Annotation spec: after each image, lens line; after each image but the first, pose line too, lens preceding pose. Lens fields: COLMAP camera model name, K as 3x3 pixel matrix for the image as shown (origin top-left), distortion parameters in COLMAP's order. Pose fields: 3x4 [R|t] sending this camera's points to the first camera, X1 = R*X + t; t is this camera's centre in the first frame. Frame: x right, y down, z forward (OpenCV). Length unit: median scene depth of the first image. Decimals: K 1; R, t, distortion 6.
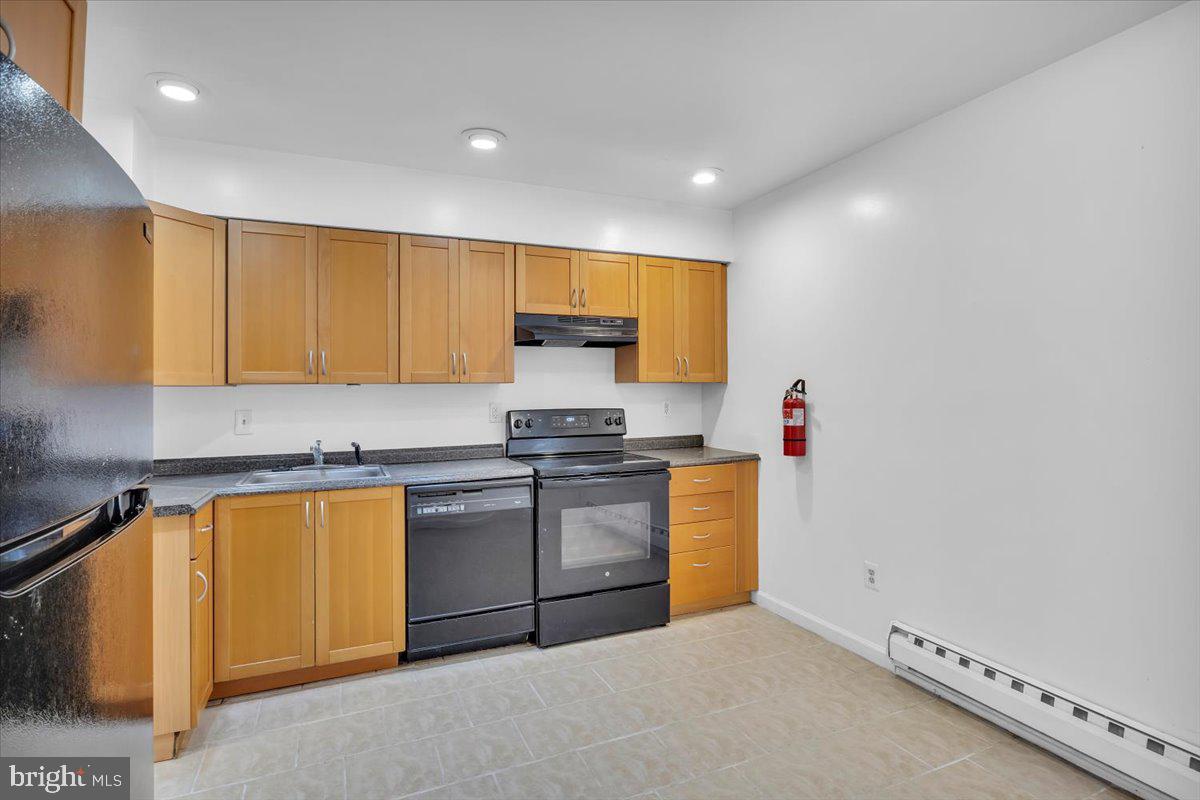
lens RADIAL K [[599.0, 0, 594.1], [0, 599.0, 390.7], [0, 0, 1]] dist [-0.002179, -0.001193]
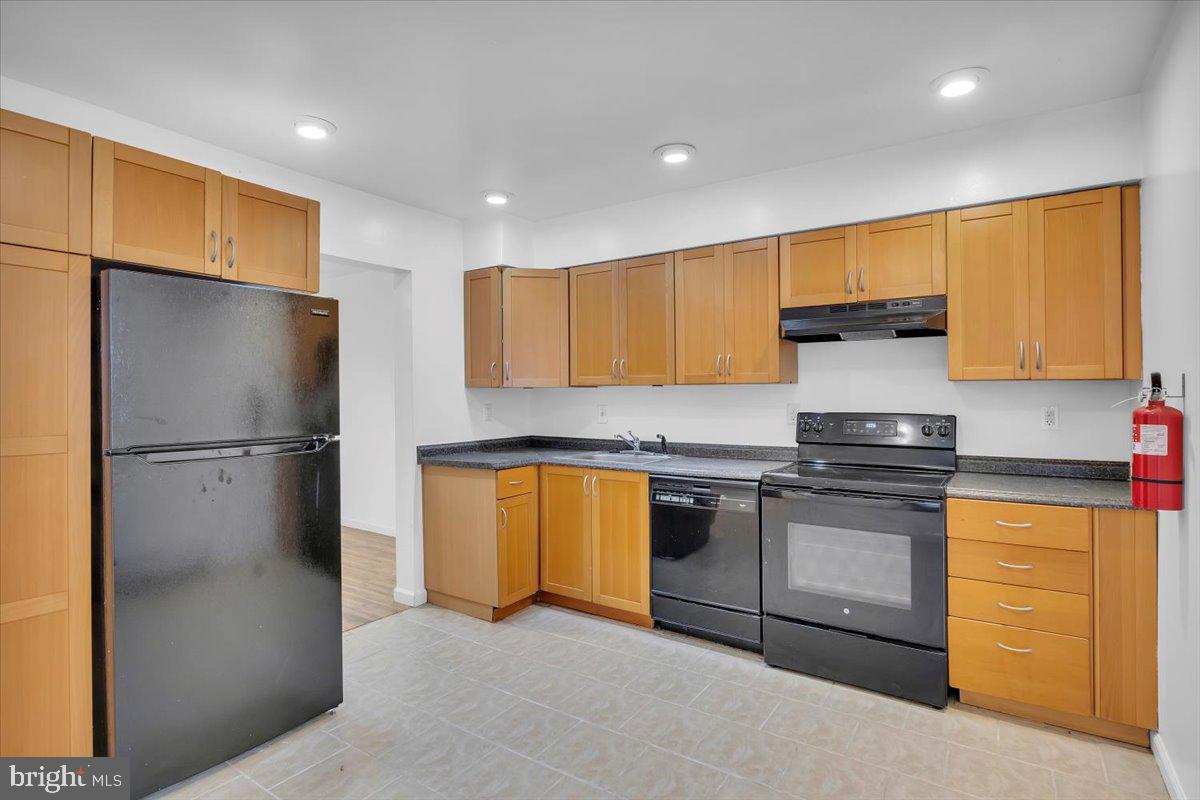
lens RADIAL K [[599.0, 0, 594.1], [0, 599.0, 390.7], [0, 0, 1]] dist [-0.002179, -0.001193]
pose [[0.537597, 0.002708, -0.843198, 0.542662], [0.001130, 0.999992, 0.003932, -0.005143], [0.843201, -0.003067, 0.537590, 0.258981]]
